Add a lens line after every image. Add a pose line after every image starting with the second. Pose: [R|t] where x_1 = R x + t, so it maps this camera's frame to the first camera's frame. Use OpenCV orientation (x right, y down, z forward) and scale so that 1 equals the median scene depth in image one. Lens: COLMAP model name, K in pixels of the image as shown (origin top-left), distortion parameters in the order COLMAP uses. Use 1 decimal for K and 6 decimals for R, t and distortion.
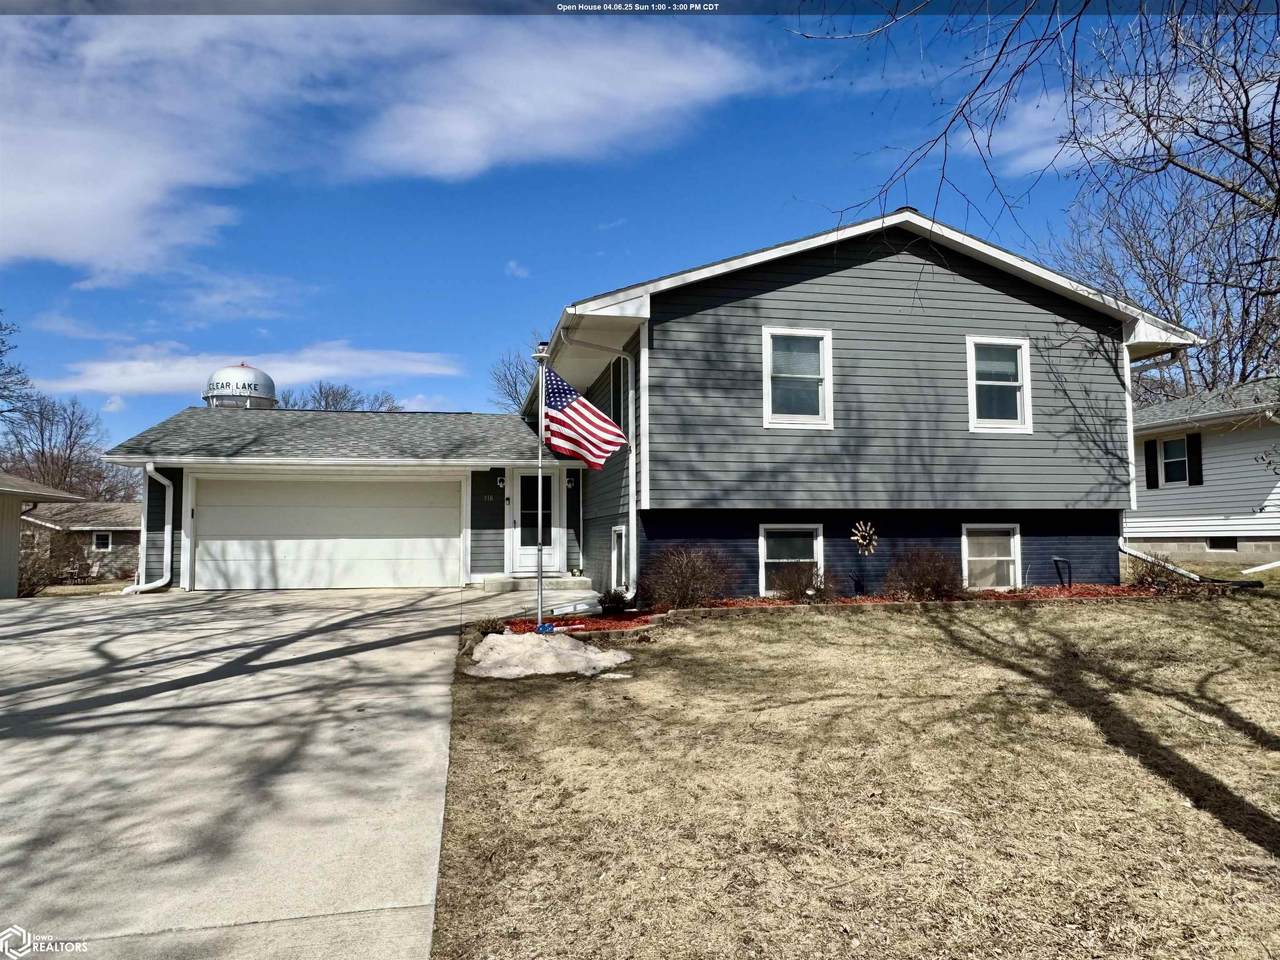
lens RADIAL K [[854.1, 0, 639.1], [0, 854.1, 477.2], [0, 0, 1]] dist [-0.012126, -0.001343]
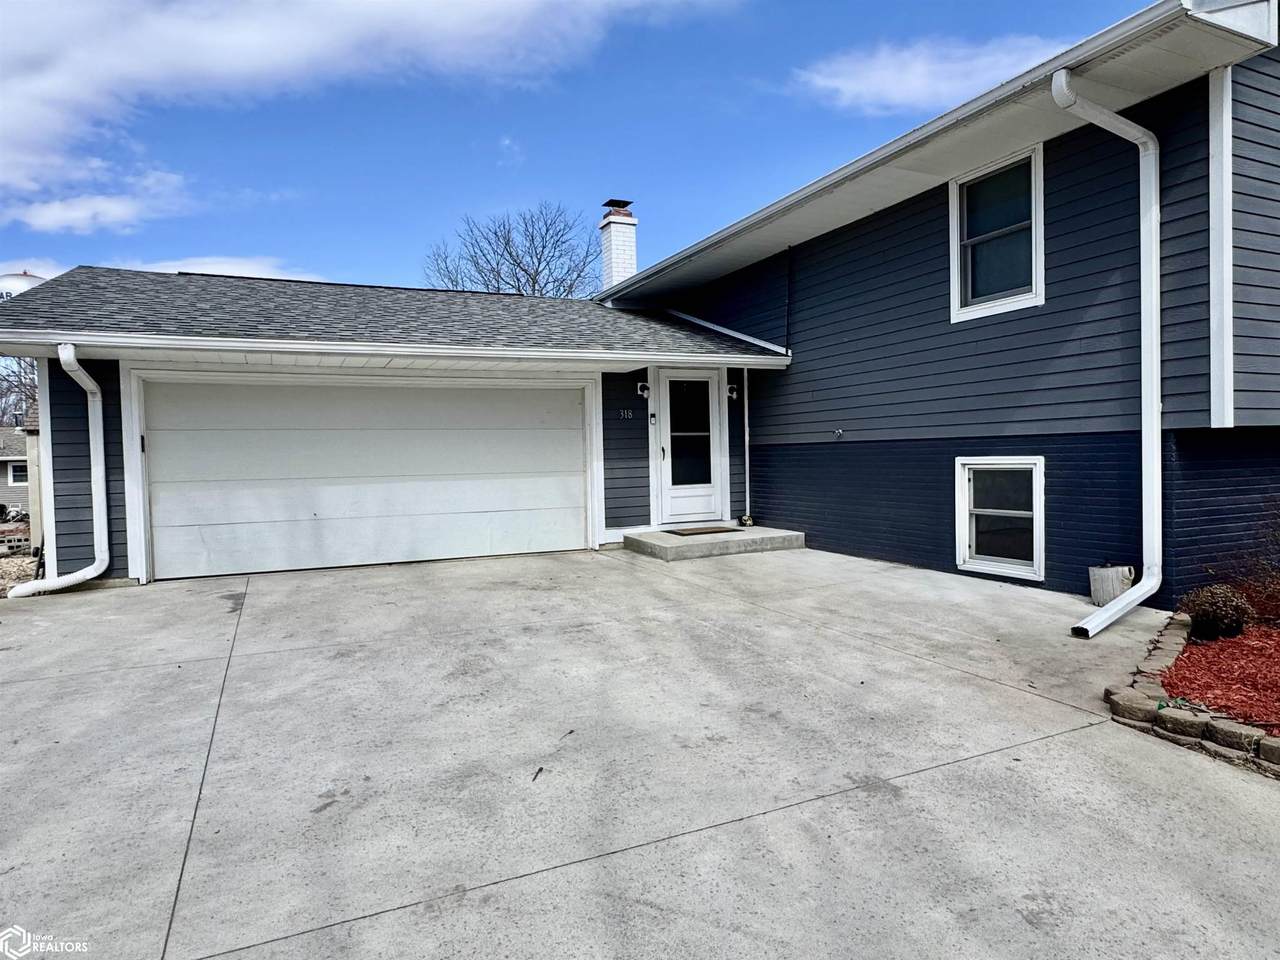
lens RADIAL K [[775.6, 0, 641.4], [0, 775.6, 477.9], [0, 0, 1]] dist [0.001146, -0.000114]
pose [[0.972635, -0.022969, 0.231200, -0.334527], [0.000424, 0.995275, 0.097092, 0.016964], [-0.232337, -0.094337, 0.968050, 0.448300]]
